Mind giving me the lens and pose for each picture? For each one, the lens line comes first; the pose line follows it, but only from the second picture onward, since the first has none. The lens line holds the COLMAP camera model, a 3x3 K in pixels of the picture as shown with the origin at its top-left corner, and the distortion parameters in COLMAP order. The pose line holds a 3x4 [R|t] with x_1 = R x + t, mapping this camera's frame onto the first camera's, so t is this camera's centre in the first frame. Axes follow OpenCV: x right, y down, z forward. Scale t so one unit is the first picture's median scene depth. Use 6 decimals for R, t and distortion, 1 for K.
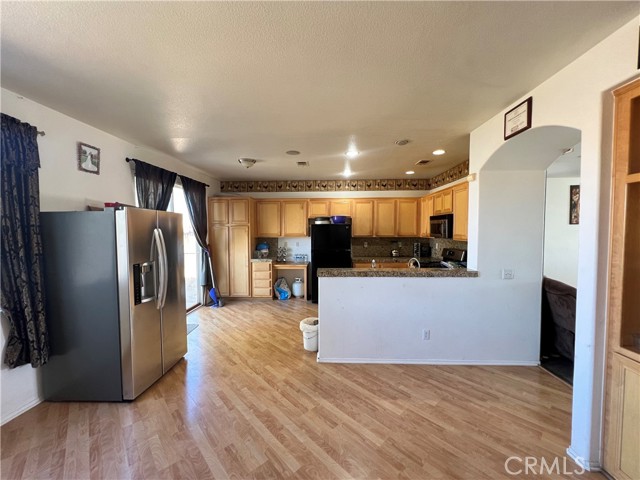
lens RADIAL K [[256.7, 0, 320.1], [0, 256.7, 241.5], [0, 0, 1]] dist [0.000450, 0.000021]
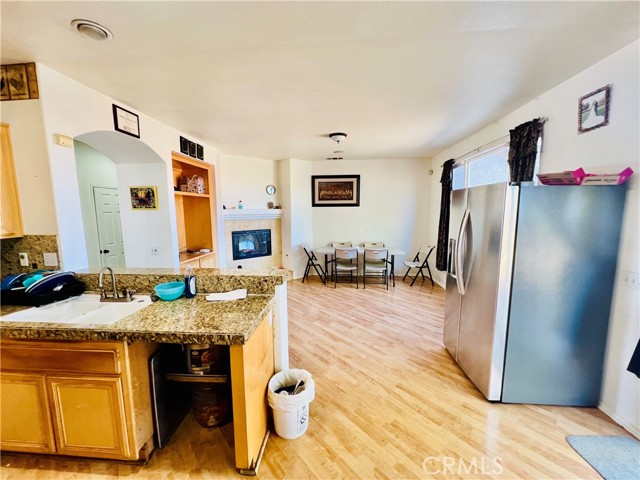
lens RADIAL K [[256.7, 0, 319.7], [0, 256.7, 242.4], [0, 0, 1]] dist [0.000450, 0.000021]
pose [[-0.998919, 0.009766, 0.045448, -0.144558], [0.016907, 0.987049, 0.159523, -0.080206], [-0.043301, 0.160119, -0.986147, 1.831015]]
